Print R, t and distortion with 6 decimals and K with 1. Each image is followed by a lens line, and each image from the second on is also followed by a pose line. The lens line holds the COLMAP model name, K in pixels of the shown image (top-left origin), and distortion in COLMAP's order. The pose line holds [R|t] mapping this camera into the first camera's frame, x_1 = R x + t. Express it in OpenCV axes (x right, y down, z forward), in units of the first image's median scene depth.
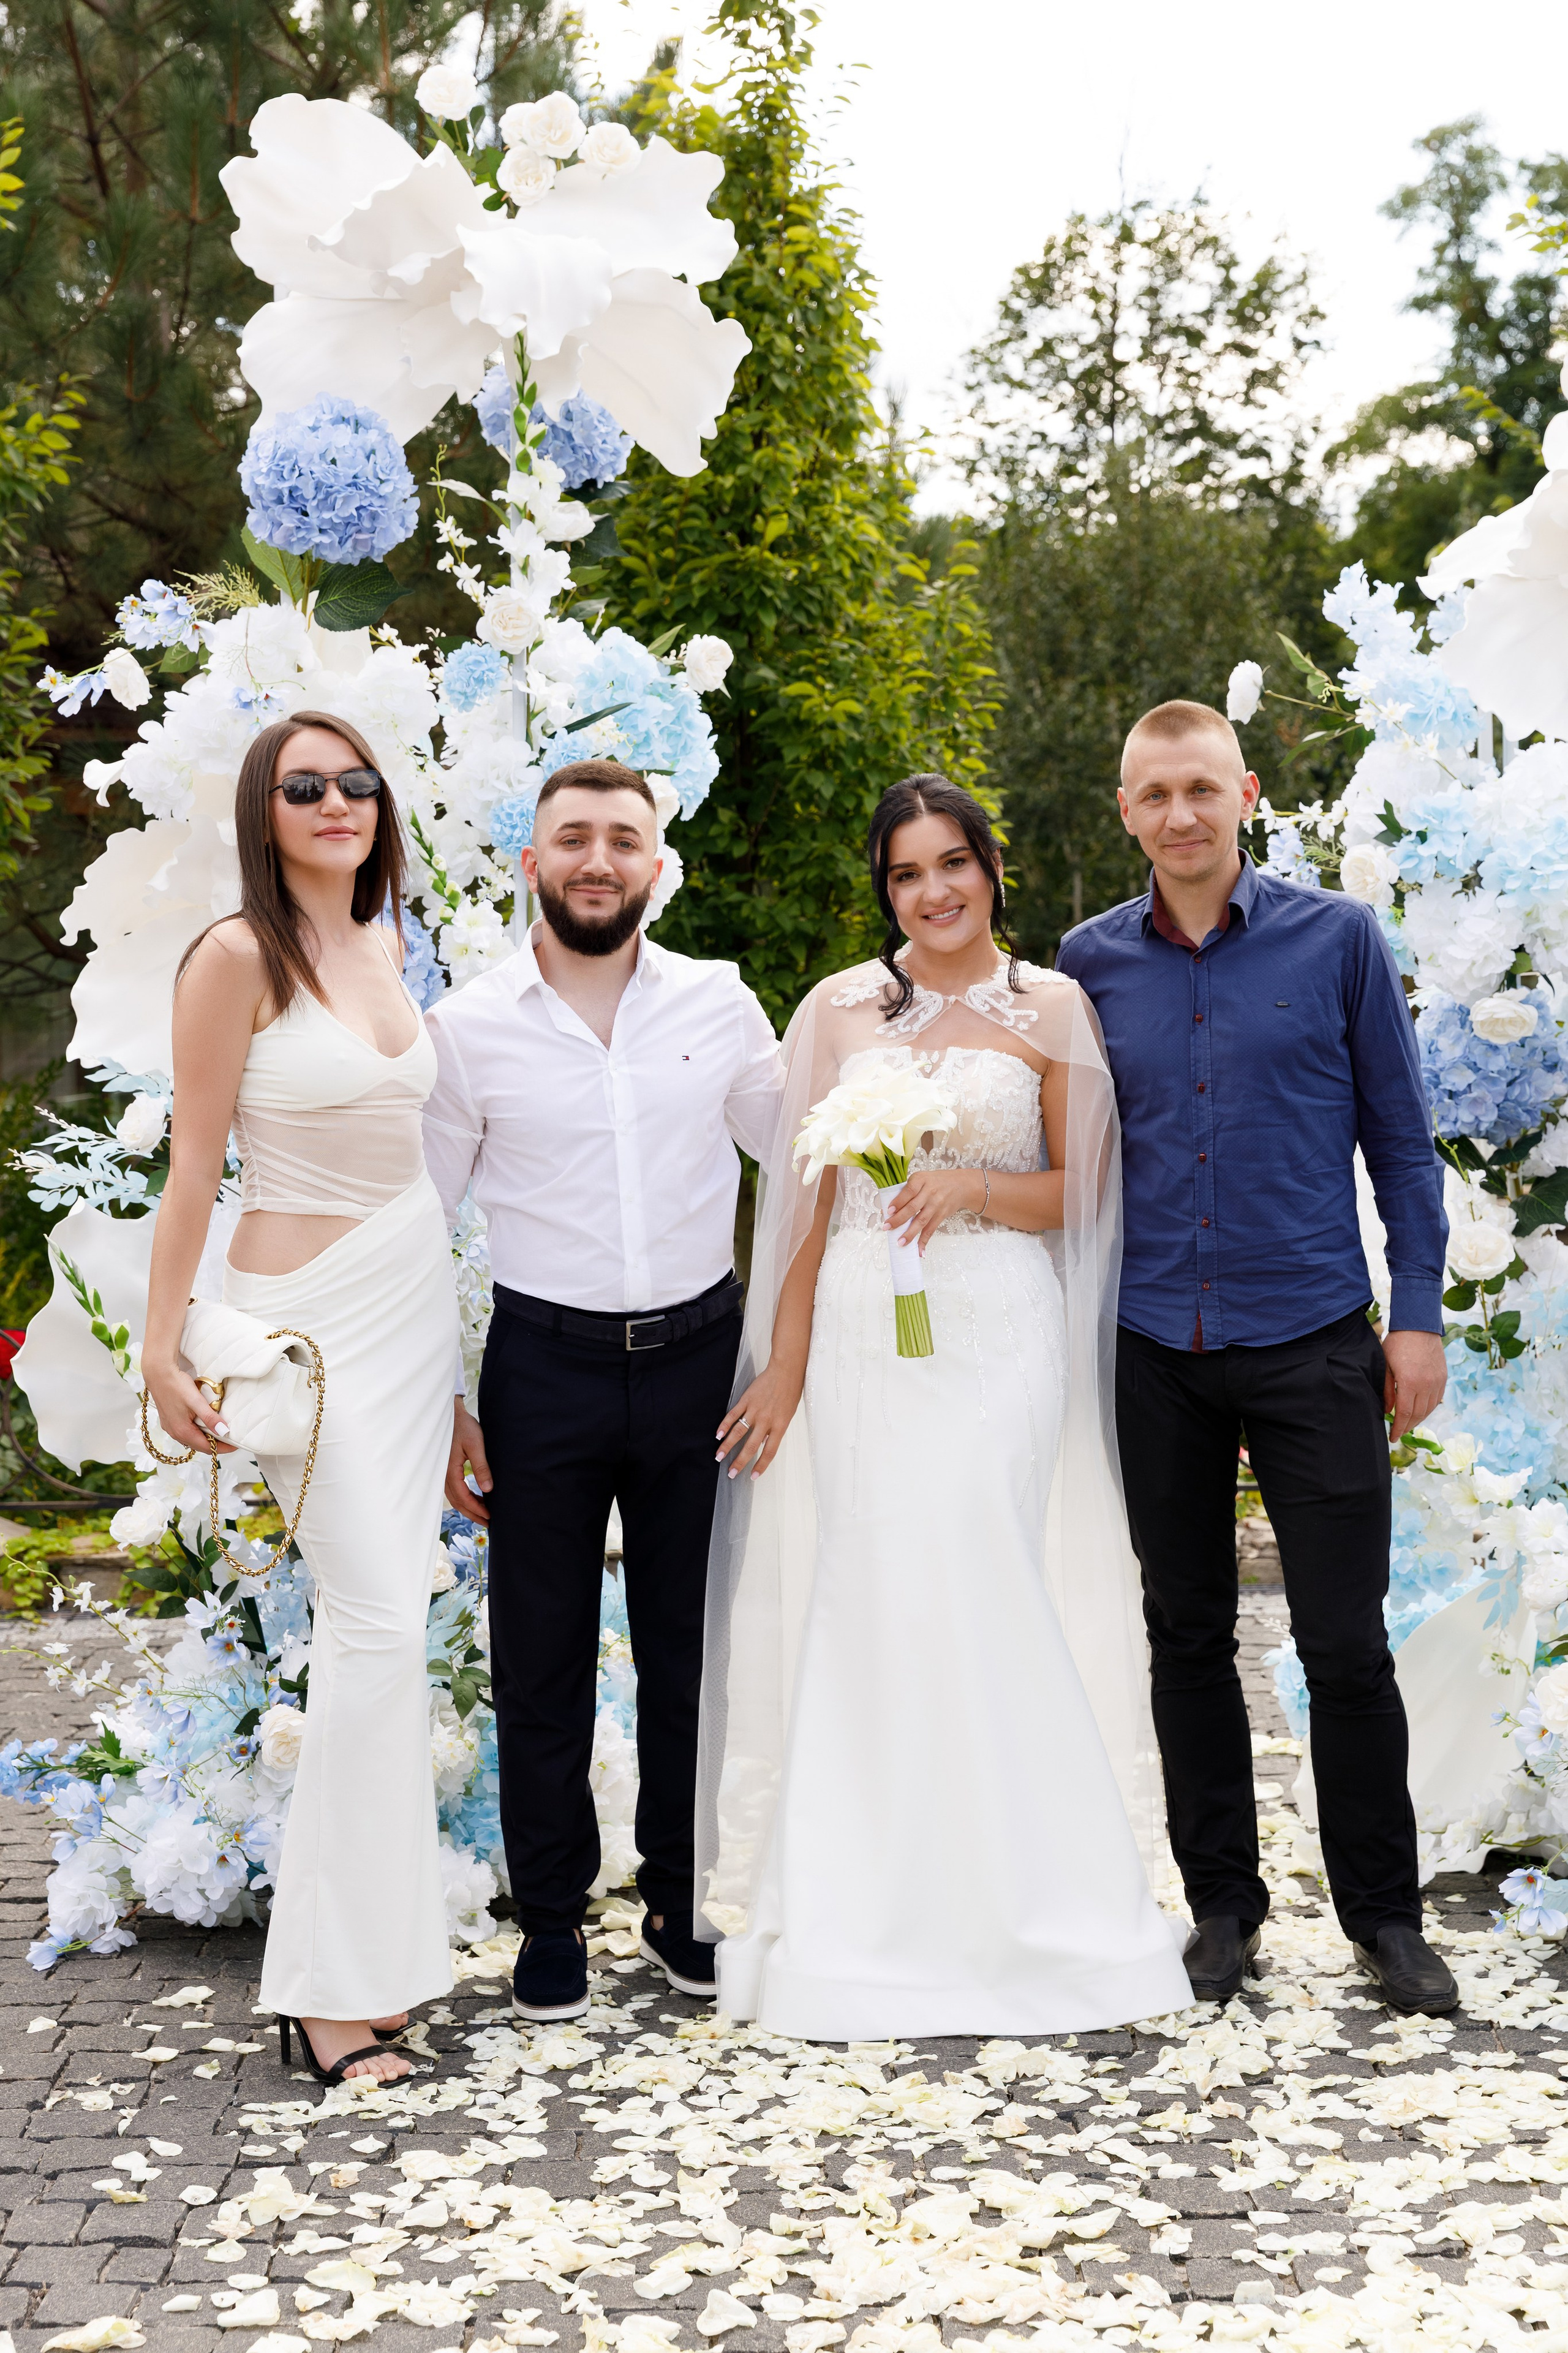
lens RADIAL K [[3589.9, 0, 775.3], [0, 3589.9, 1182.5], [0, 0, 1]] dist [0.003686, 0.062335]
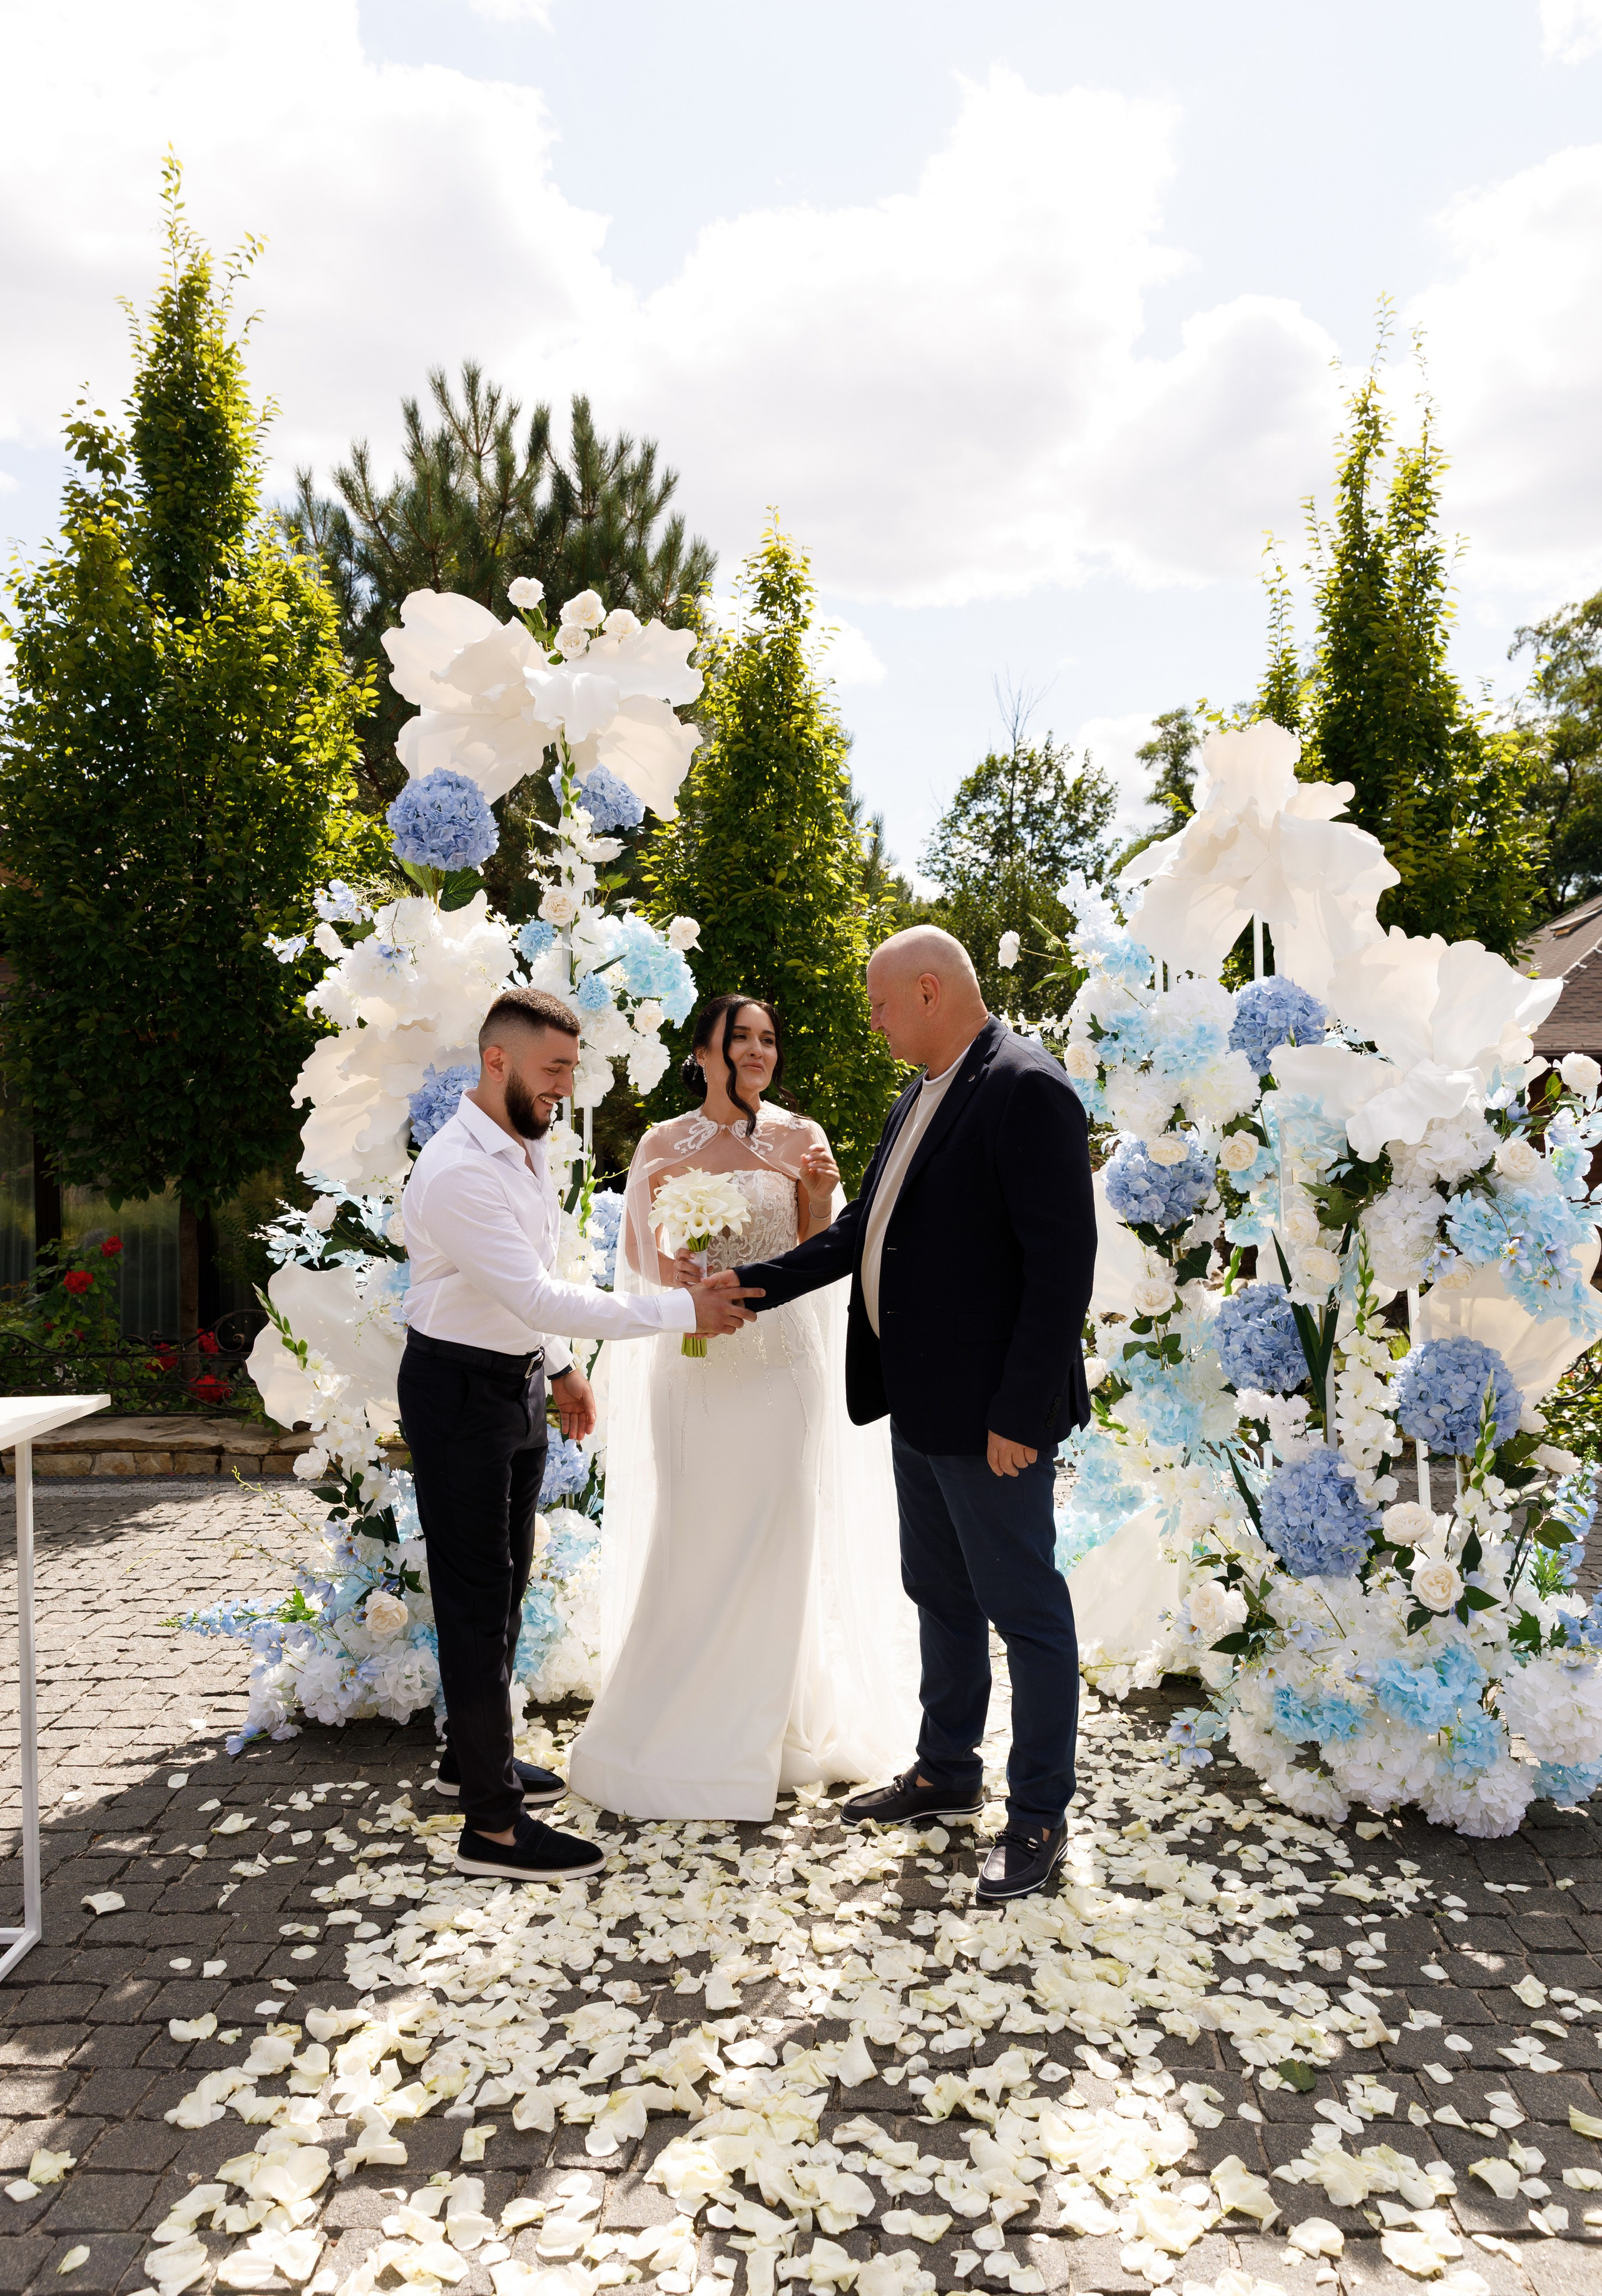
lens RADIAL K [[1658.7, 0, 811.5], [0, 1658.7, 1124.4], [0, 0, 1]] dist [0.008898, -0.001123]
pose [[0.999455, 0.002011, -0.032941, 0.065991], [-0.003742, 0.998609, -0.052593, -0.016808], [0.032790, 0.052687, 0.998073, 0.247290]]
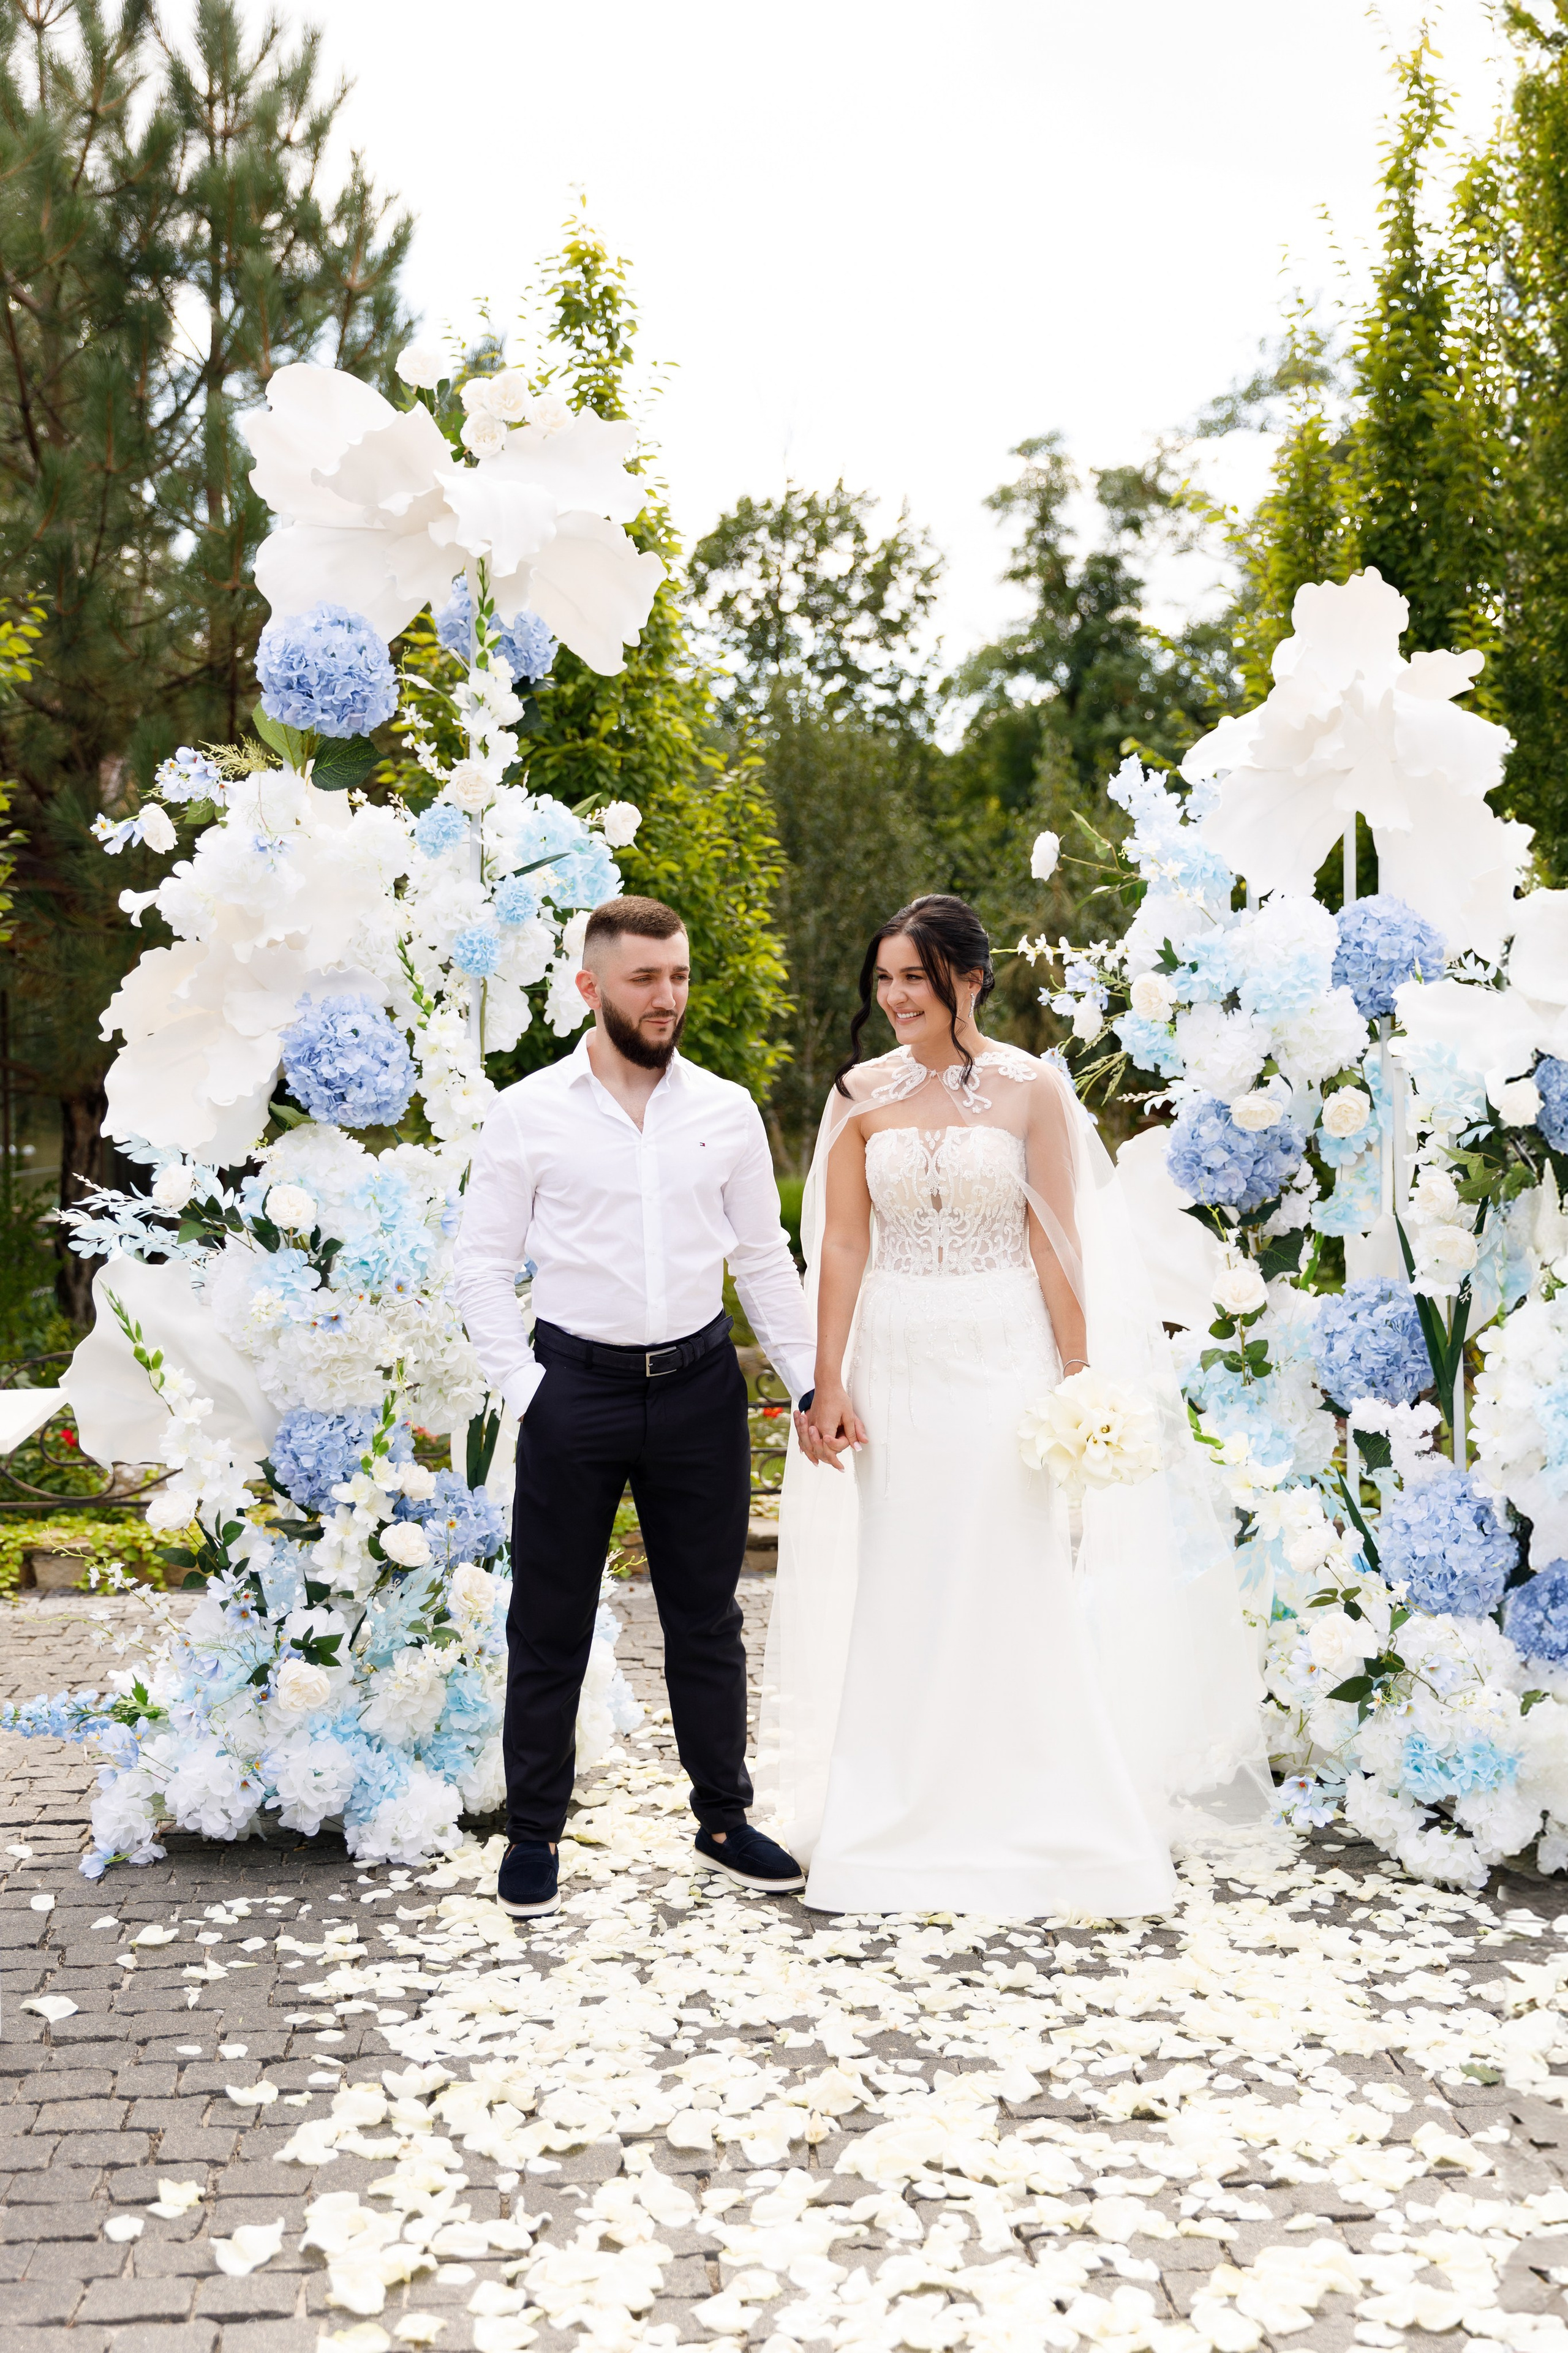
lens RADIAL K [[2850.9, 0, 741.7], [0, 2850.9, 1178.0], [0, 0, 1]] dist [0.005803, -0.024718]
pose [[0.995728, 0.006587, 0.092104, -0.069220], [-0.003923, 0.999570, -0.029074, 0.008007], [-0.092256, 0.028589, 0.995325, 0.007261]]
